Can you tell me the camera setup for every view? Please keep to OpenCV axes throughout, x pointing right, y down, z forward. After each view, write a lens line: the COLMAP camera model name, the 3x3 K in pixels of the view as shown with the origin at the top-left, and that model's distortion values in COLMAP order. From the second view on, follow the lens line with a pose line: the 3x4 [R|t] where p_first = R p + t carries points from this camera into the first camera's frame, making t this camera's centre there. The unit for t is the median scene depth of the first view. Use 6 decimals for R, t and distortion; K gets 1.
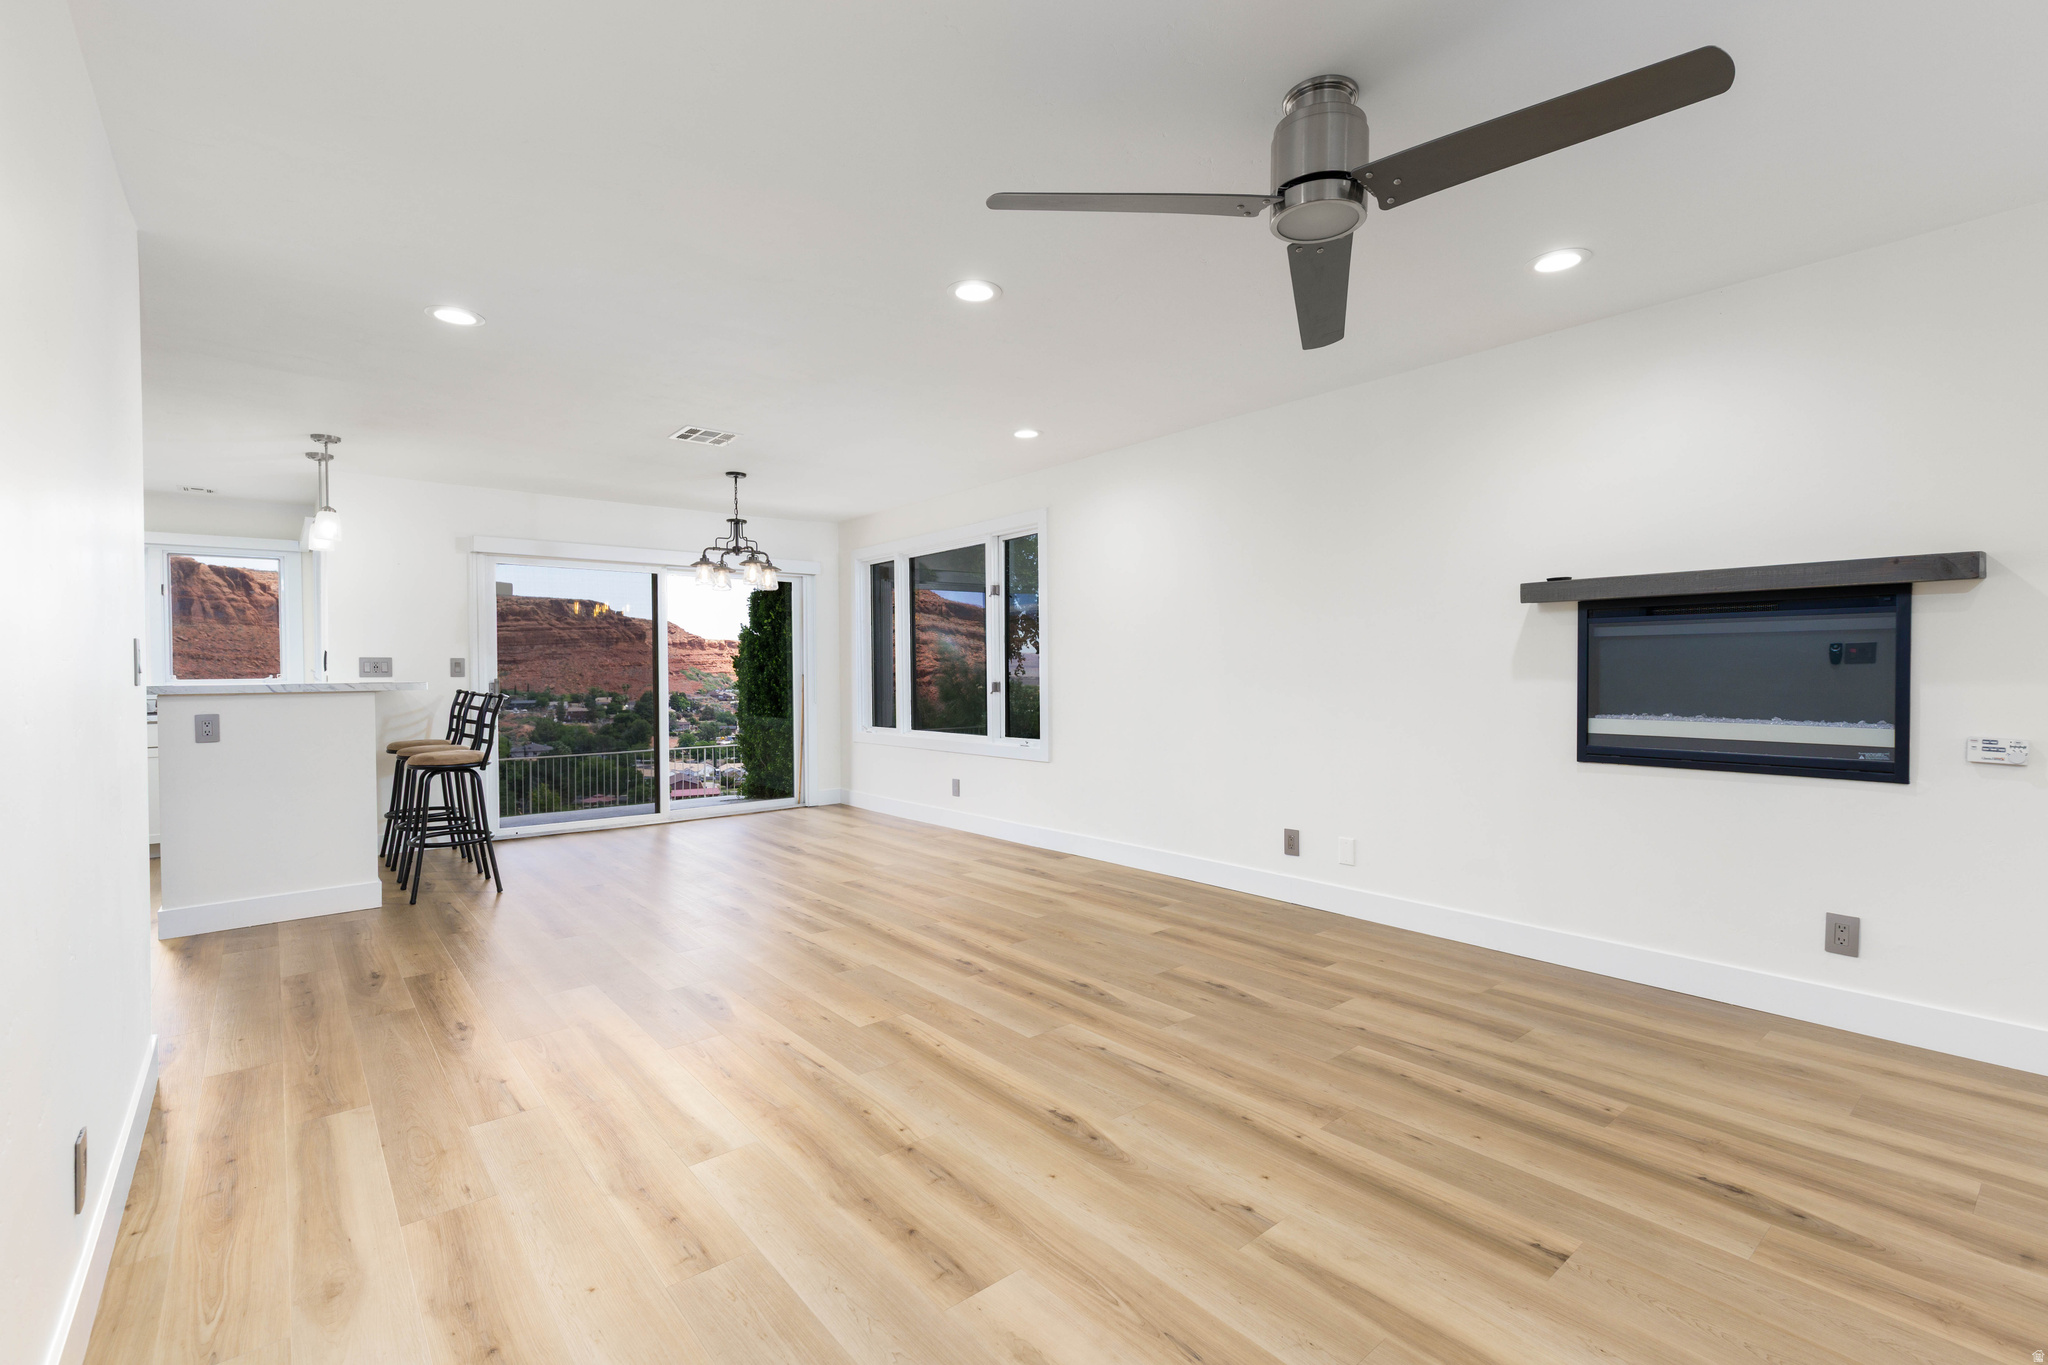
lens RADIAL K [[911.1, 0, 1031.7], [0, 911.1, 684.5], [0, 0, 1]] dist [0.000023, -0.000517]
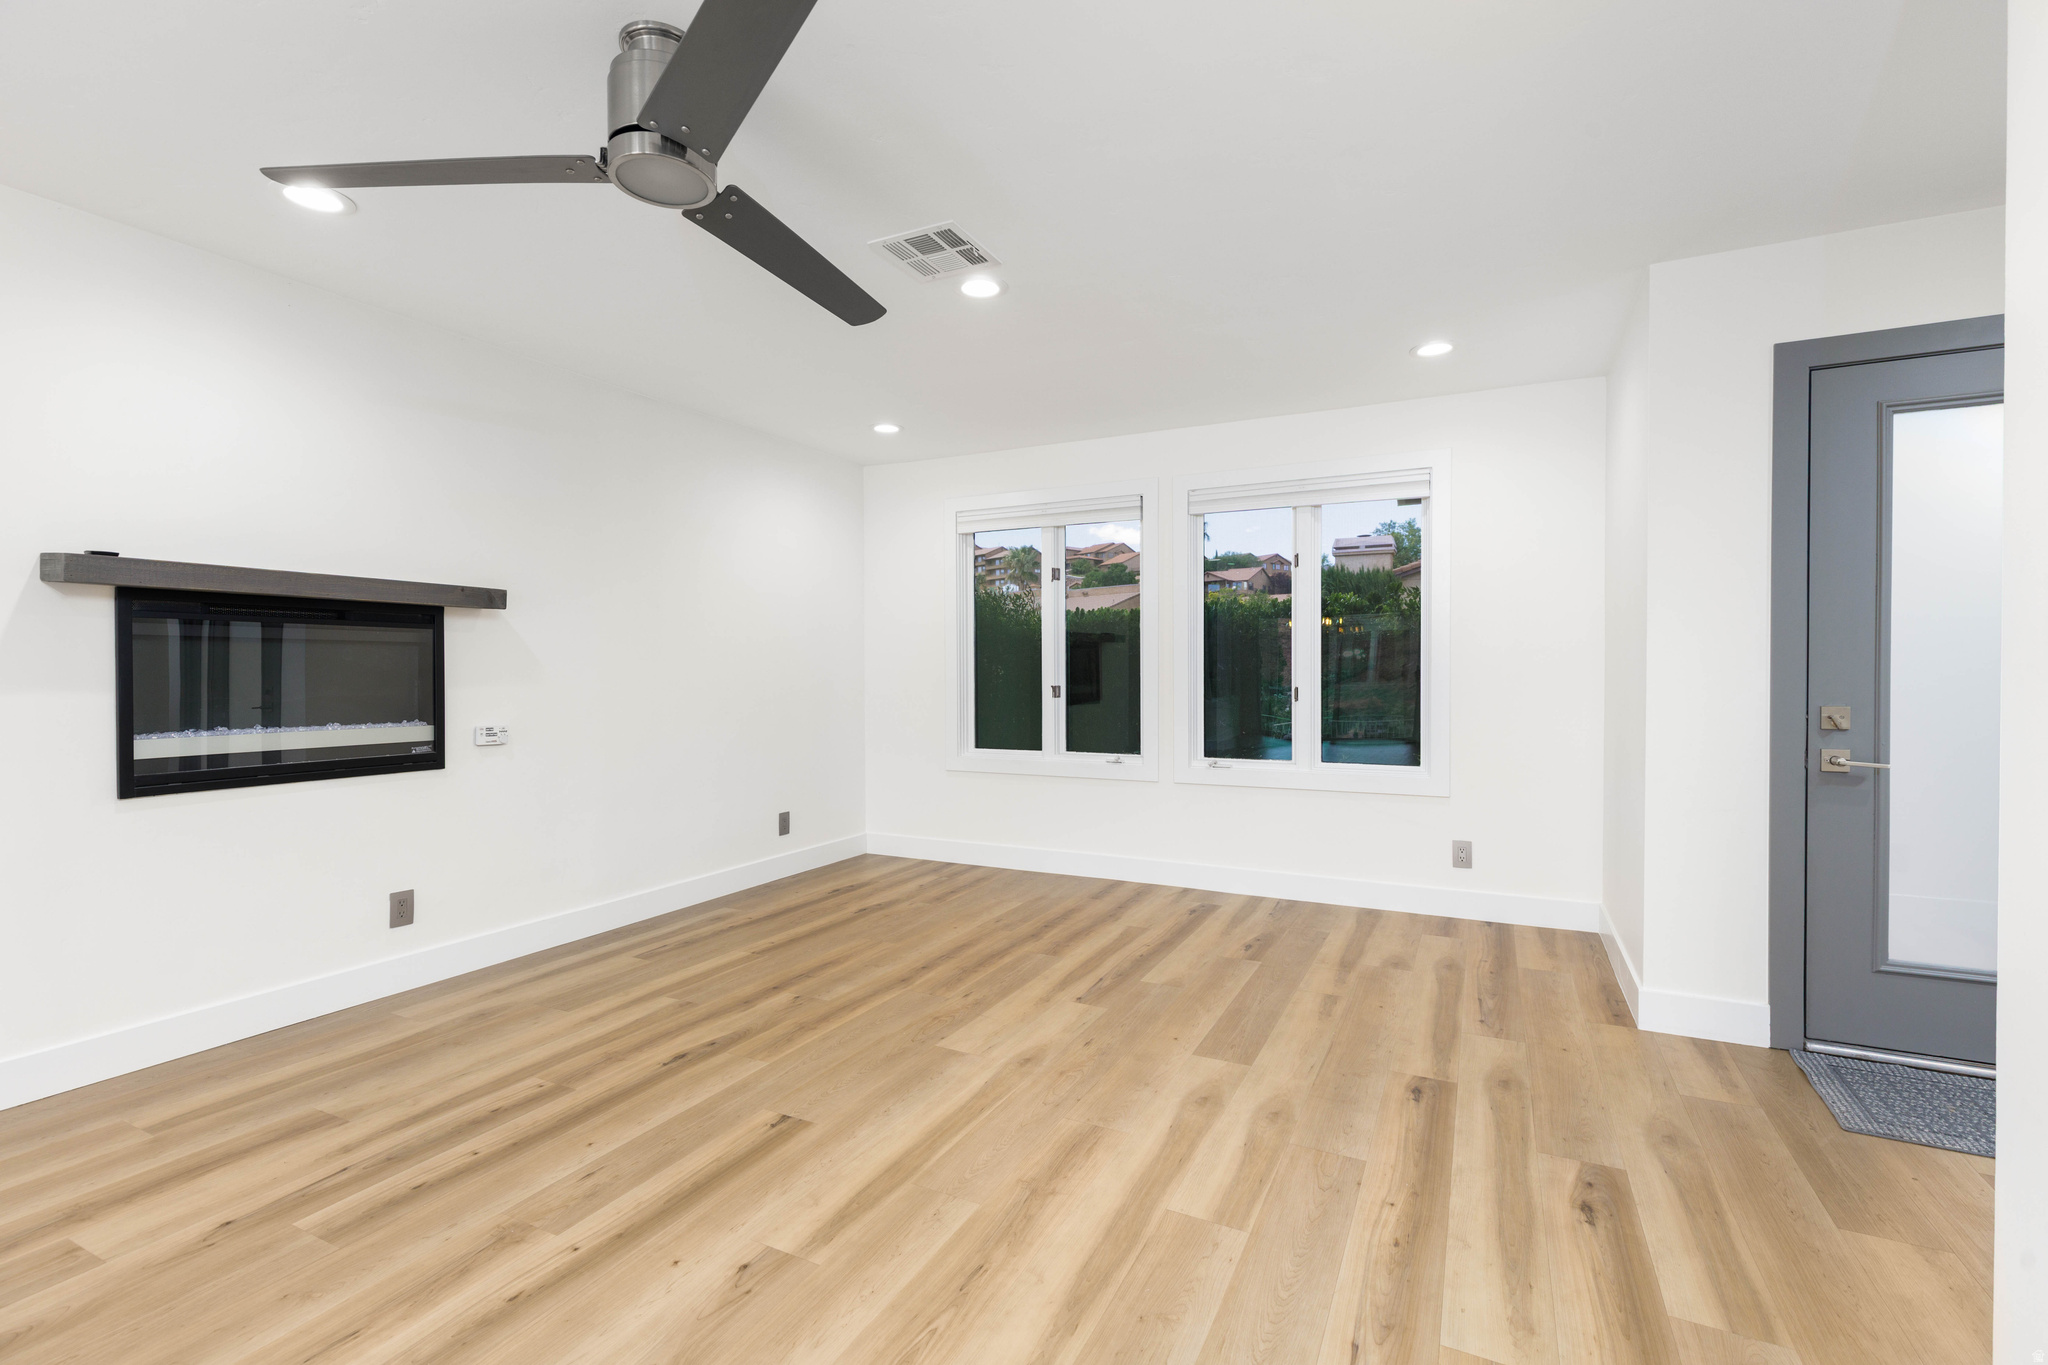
lens RADIAL K [[911.1, 0, 1031.7], [0, 911.1, 684.5], [0, 0, 1]] dist [0.000023, -0.000517]
pose [[-0.403657, -0.008047, 0.914875, -0.525535], [0.019359, 0.999662, 0.017334, -0.011898], [-0.914706, 0.024708, -0.403365, 0.812500]]
